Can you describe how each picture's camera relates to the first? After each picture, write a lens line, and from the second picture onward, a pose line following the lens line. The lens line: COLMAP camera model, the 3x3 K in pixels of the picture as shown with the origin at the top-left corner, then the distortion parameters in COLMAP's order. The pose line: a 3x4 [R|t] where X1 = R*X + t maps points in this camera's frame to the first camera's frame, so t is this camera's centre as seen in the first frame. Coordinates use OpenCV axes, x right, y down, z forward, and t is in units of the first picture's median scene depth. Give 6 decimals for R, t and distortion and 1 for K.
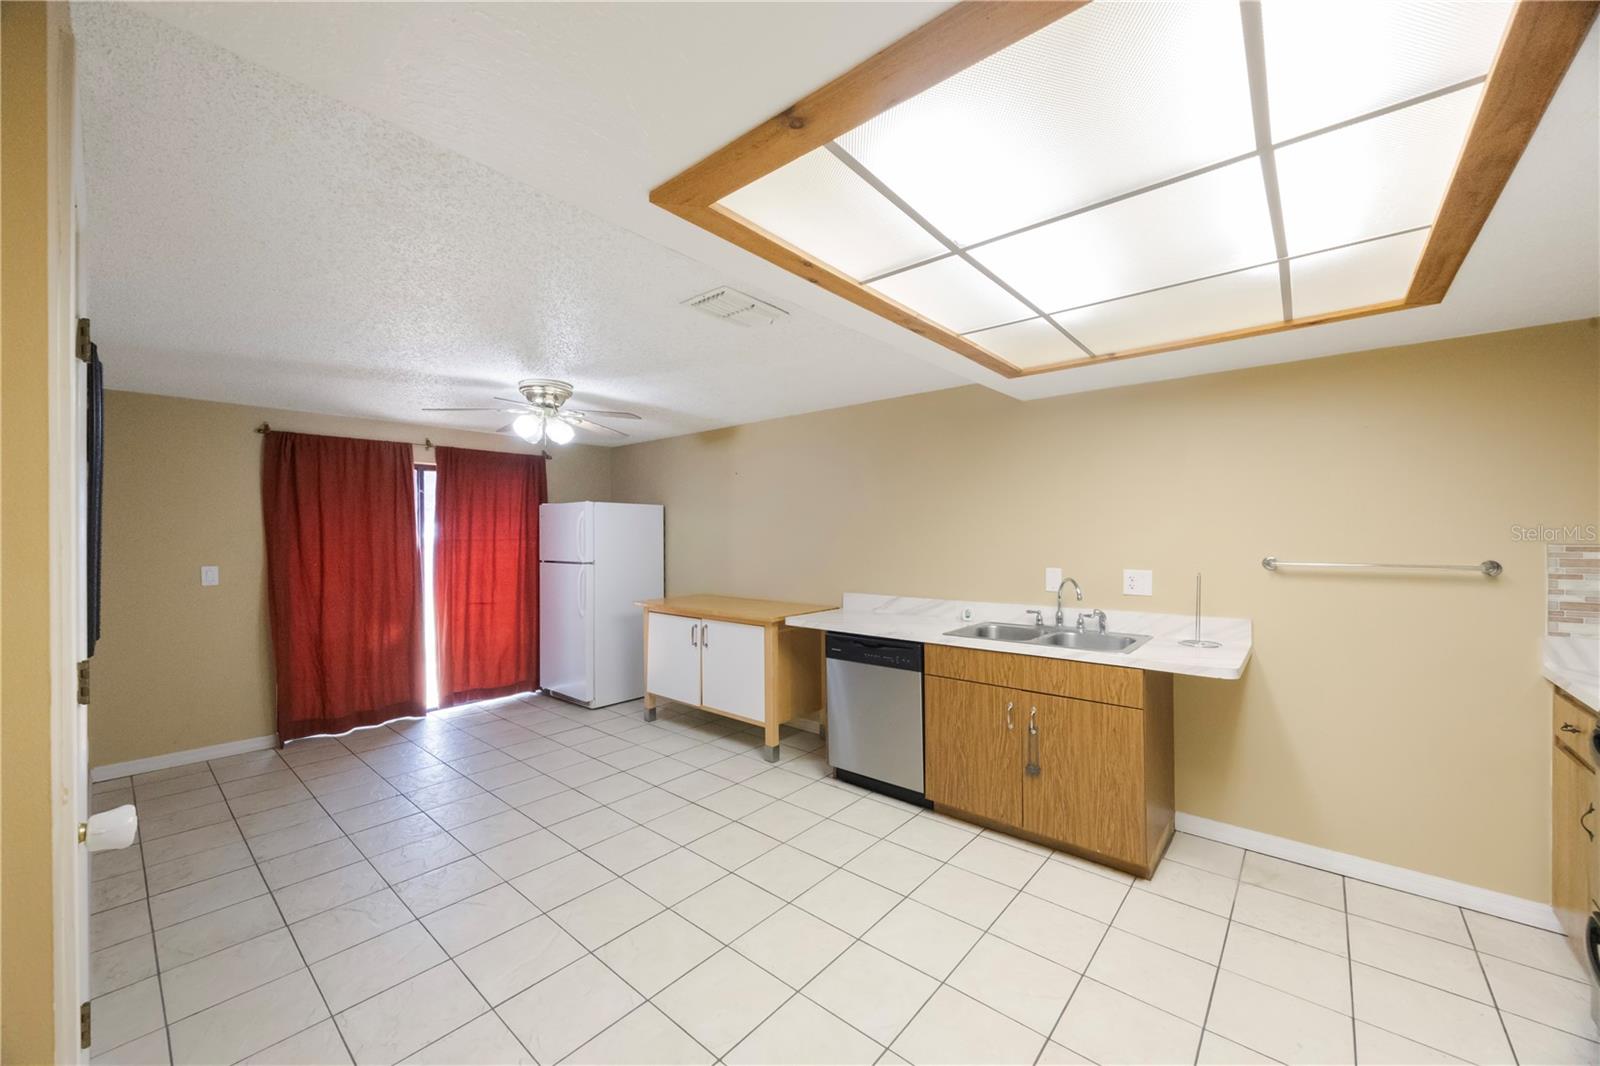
lens RADIAL K [[603.8, 0, 800.0], [0, 603.8, 533.0], [0, 0, 1]] dist [-0.005507, 0.000402]
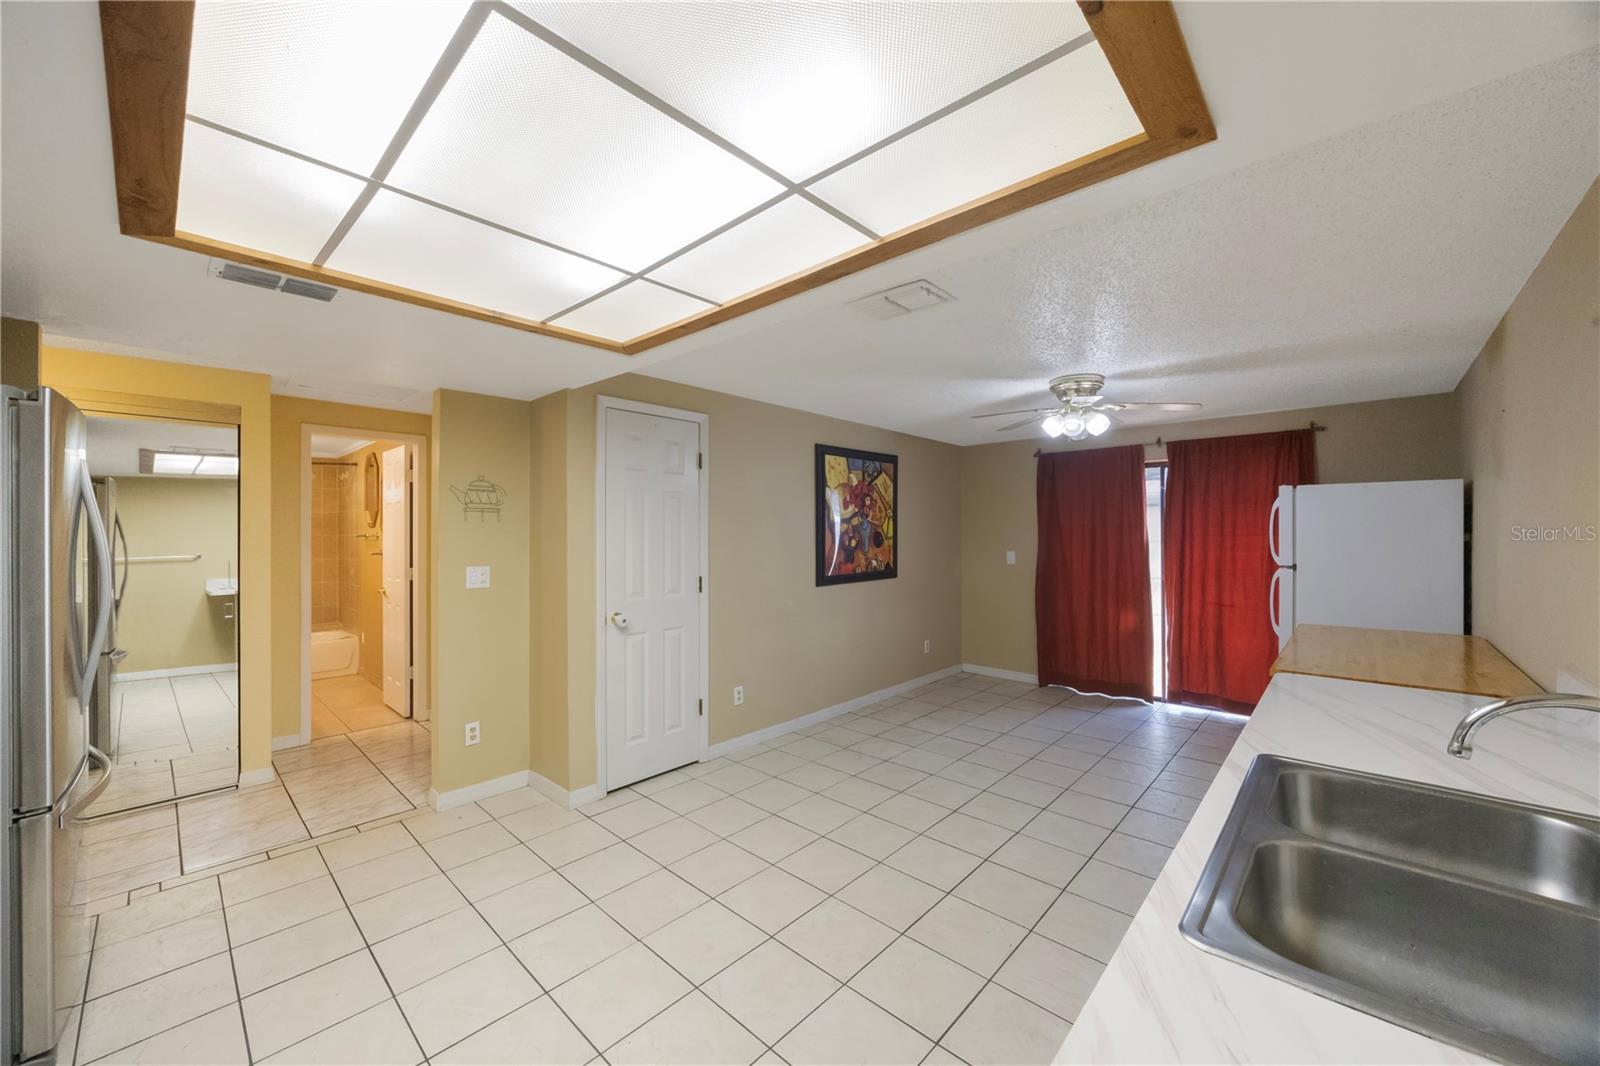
lens RADIAL K [[603.8, 0, 800.0], [0, 603.8, 533.0], [0, 0, 1]] dist [-0.005507, 0.000402]
pose [[-0.034513, 0.004717, -0.999393, 0.583673], [0.004614, 0.999979, 0.004560, 0.000817], [0.999394, -0.004454, -0.034534, 0.571066]]
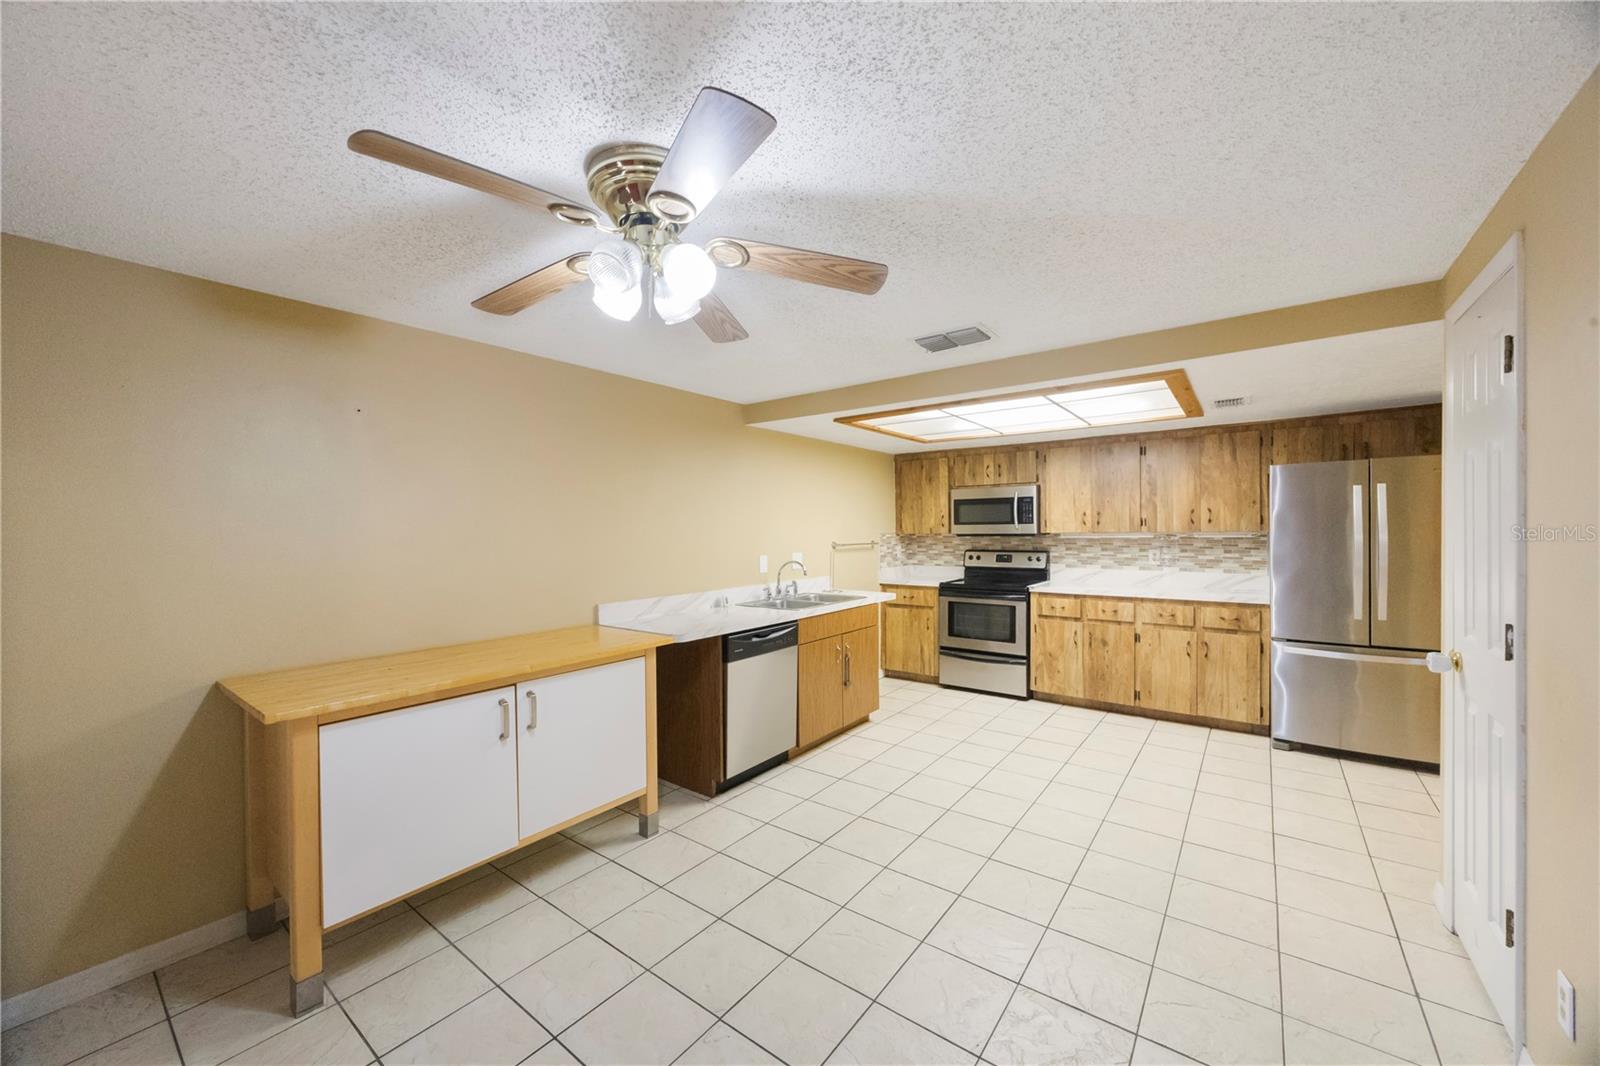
lens RADIAL K [[633.2, 0, 835.5], [0, 633.2, 535.2], [0, 0, 1]] dist [-0.002469, 0.000090]
pose [[-0.119958, -0.002396, 0.992776, -0.895163], [0.006200, 0.999976, 0.003163, 0.009064], [-0.992760, 0.006535, -0.119940, 0.912377]]
